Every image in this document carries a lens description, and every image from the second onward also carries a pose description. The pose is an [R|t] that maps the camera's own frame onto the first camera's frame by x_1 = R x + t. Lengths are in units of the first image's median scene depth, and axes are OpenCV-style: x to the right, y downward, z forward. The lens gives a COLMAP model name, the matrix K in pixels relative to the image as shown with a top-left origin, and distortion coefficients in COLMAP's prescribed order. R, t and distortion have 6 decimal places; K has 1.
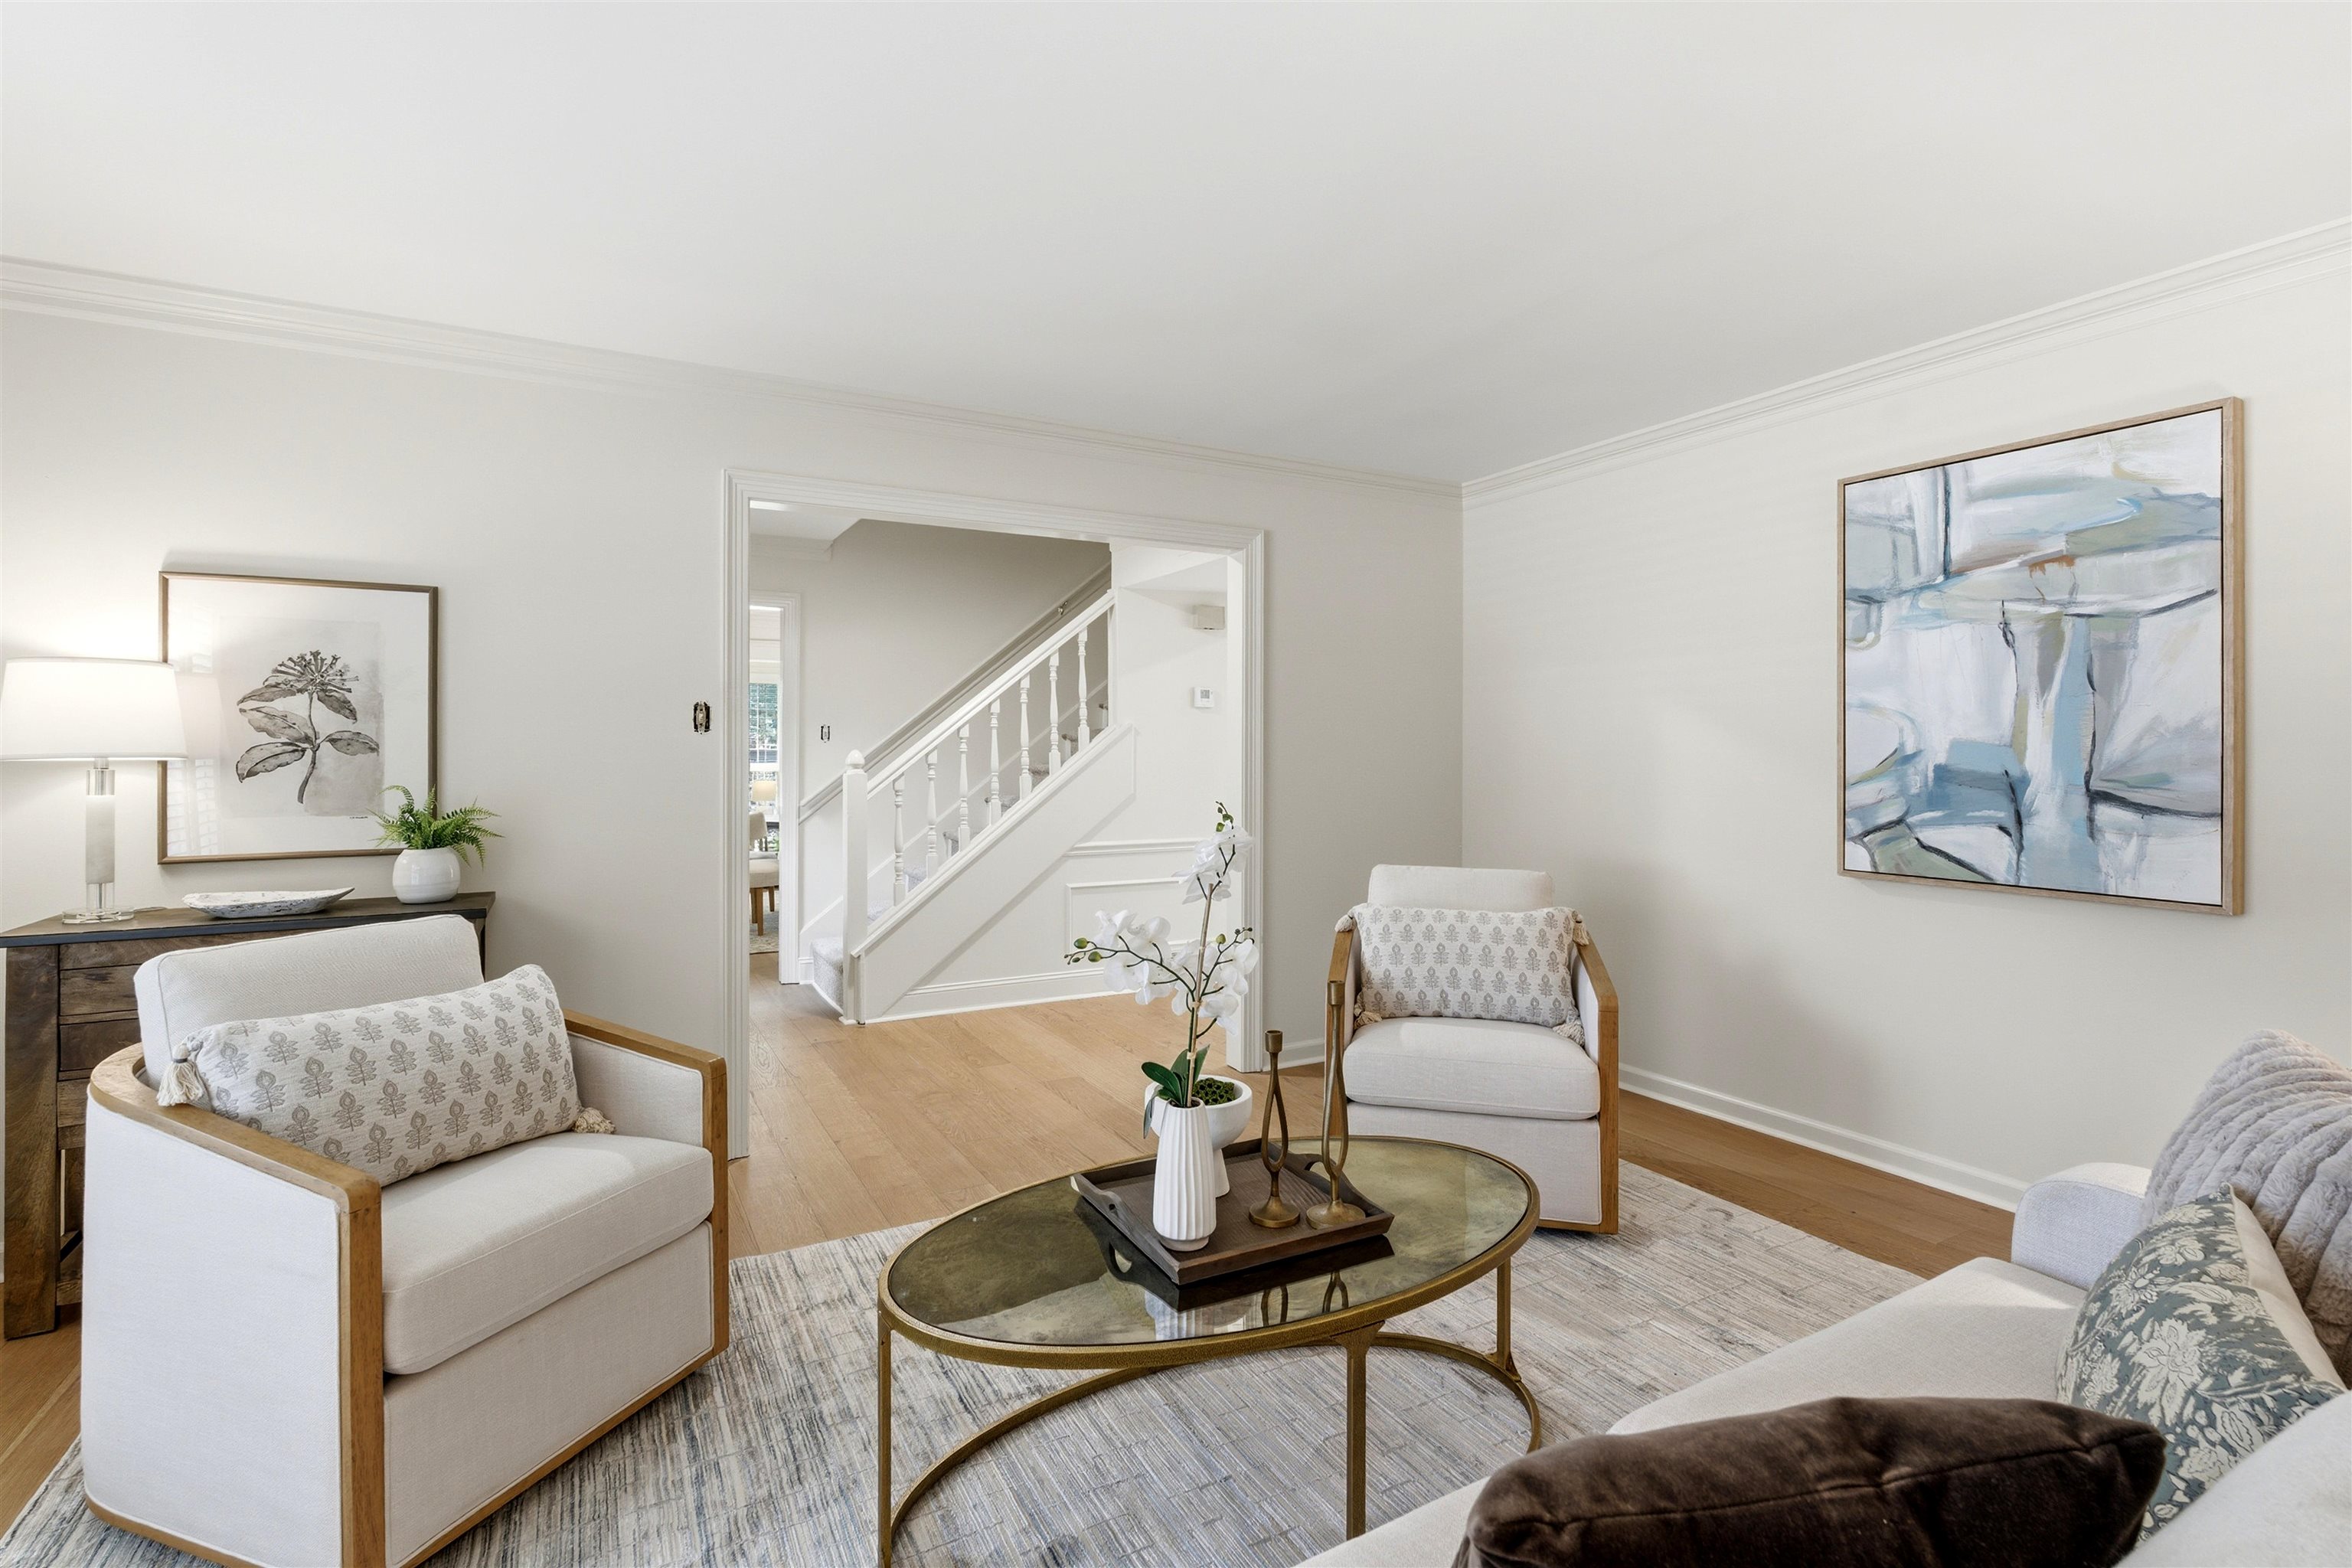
lens RADIAL K [[1036.4, 0, 1153.9], [0, 1036.4, 752.3], [0, 0, 1]] dist [-0.011018, 0.001936]
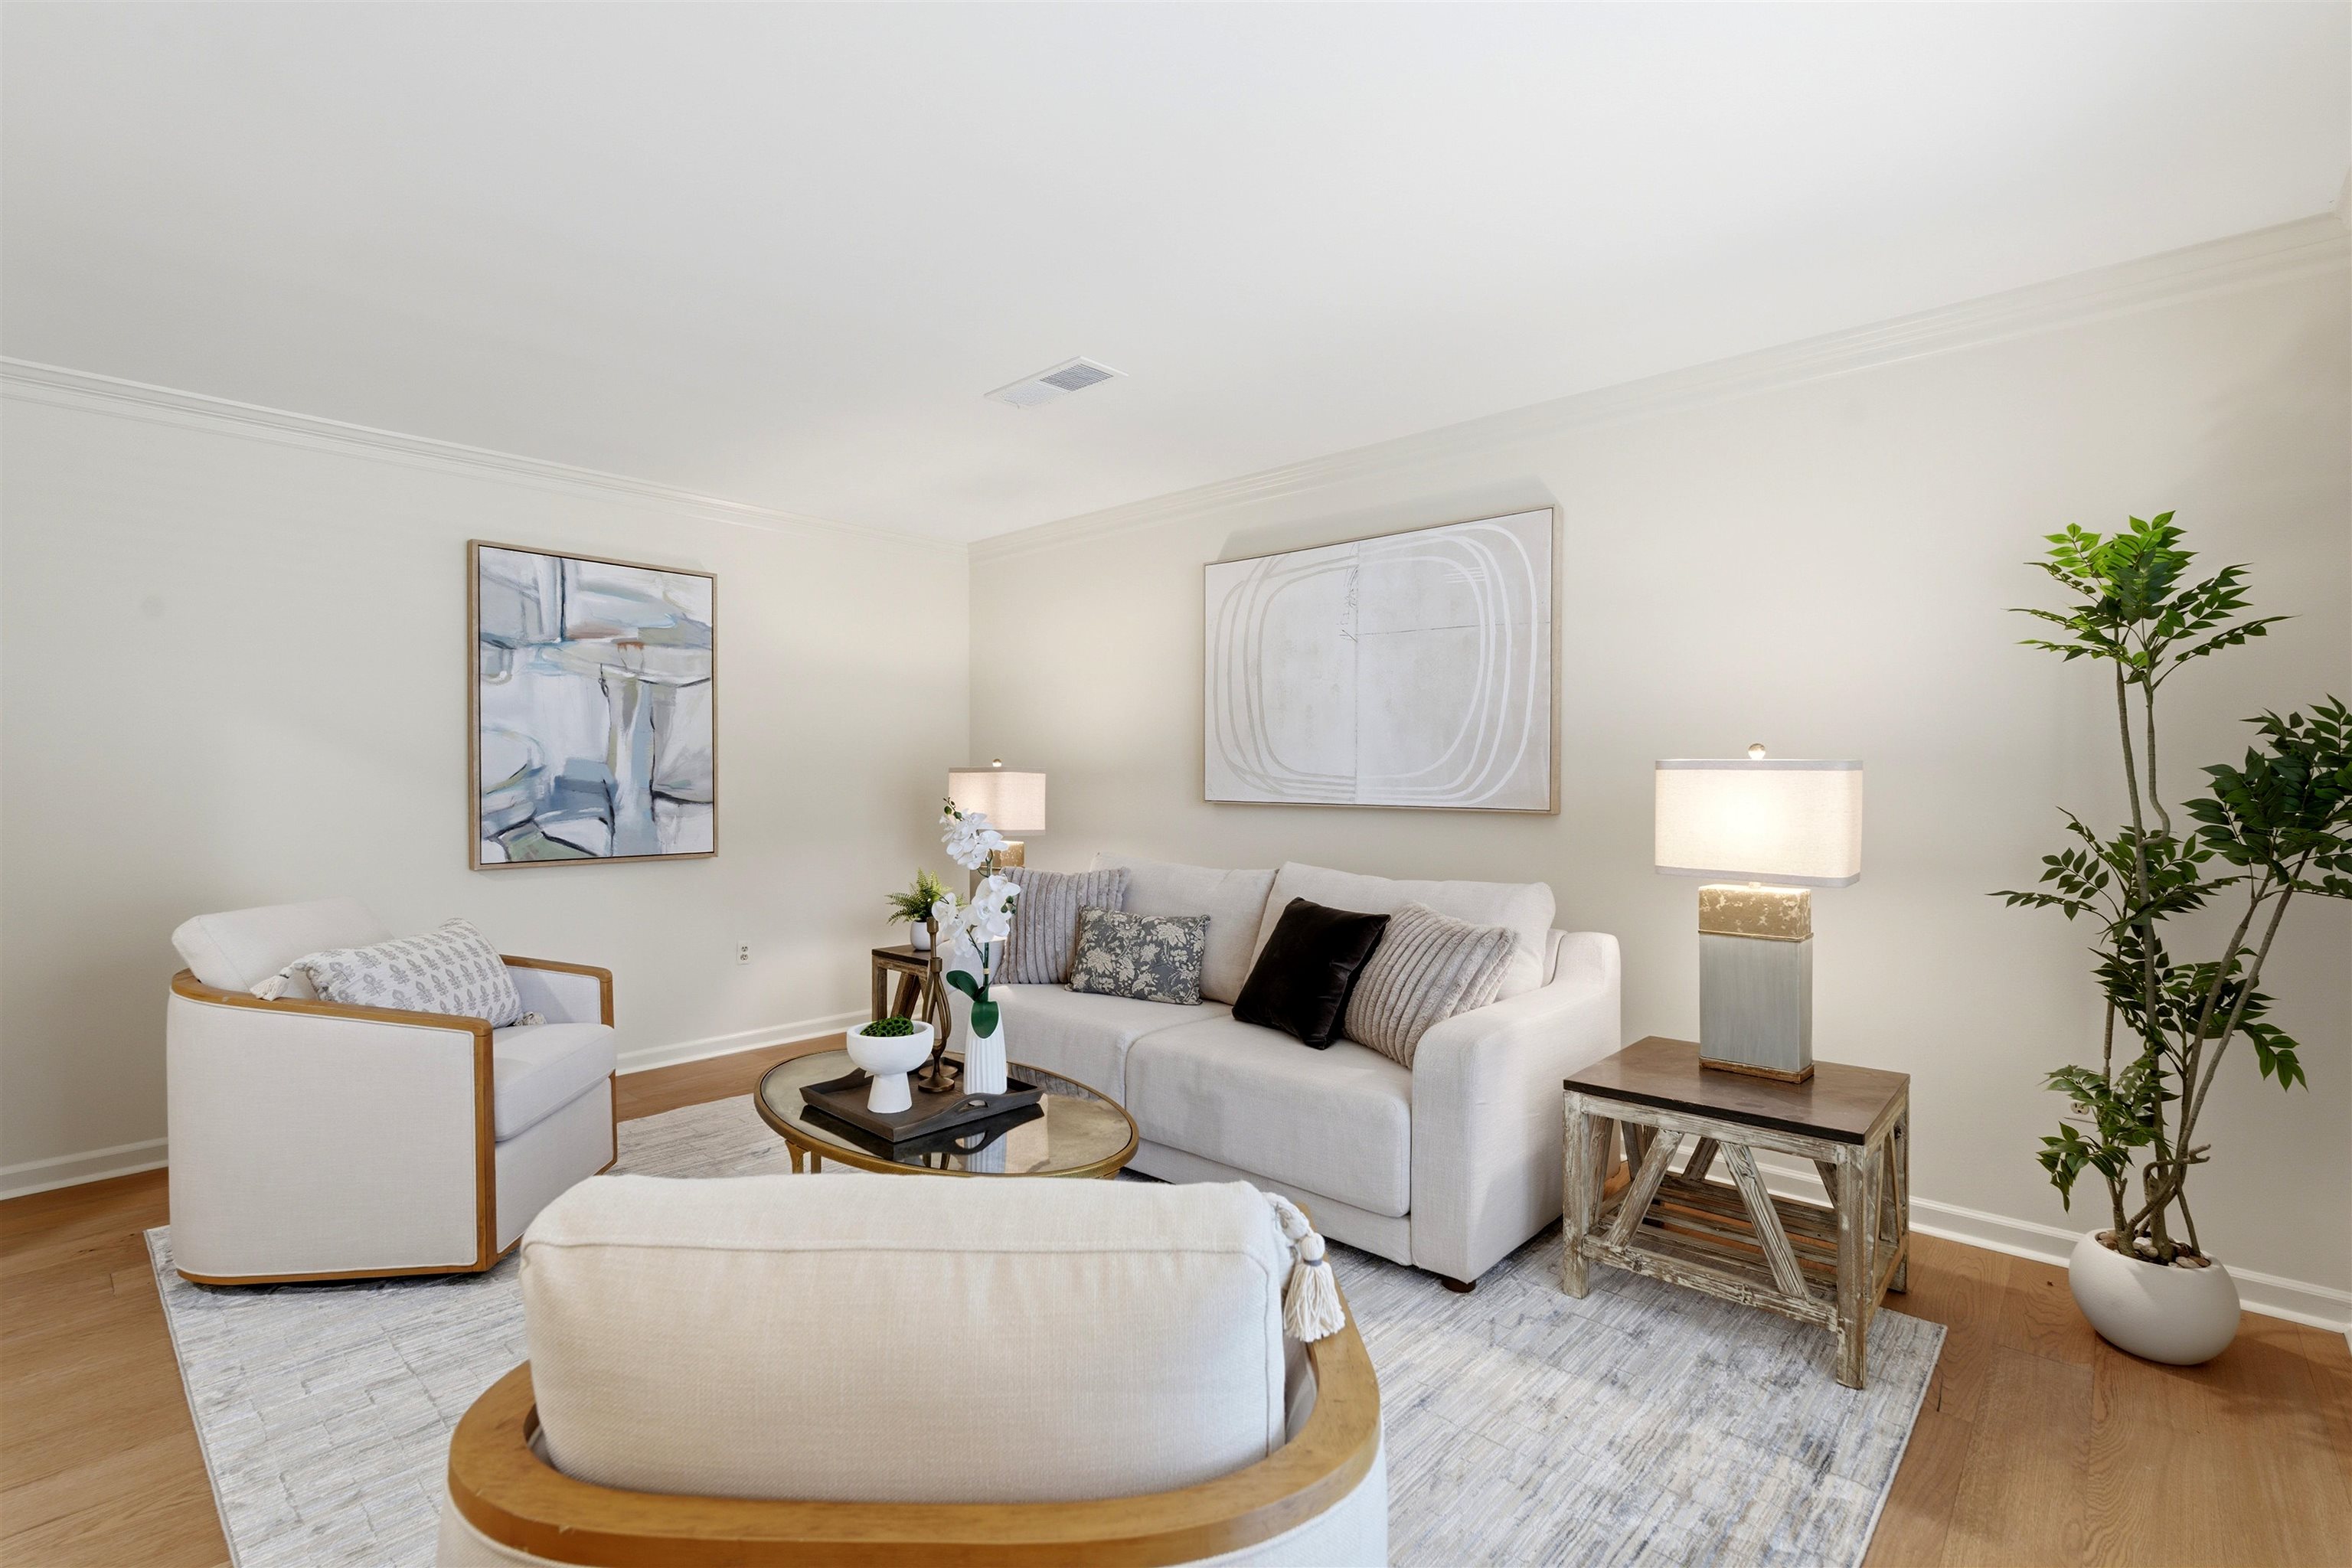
lens RADIAL K [[1067.7, 0, 1171.1], [0, 1067.7, 773.7], [0, 0, 1]] dist [-0.008188, 0.003262]
pose [[-0.307848, -0.008236, 0.951400, -0.852882], [-0.006221, 0.999959, 0.006643, -0.006230], [-0.951415, -0.003873, -0.307887, 0.683233]]
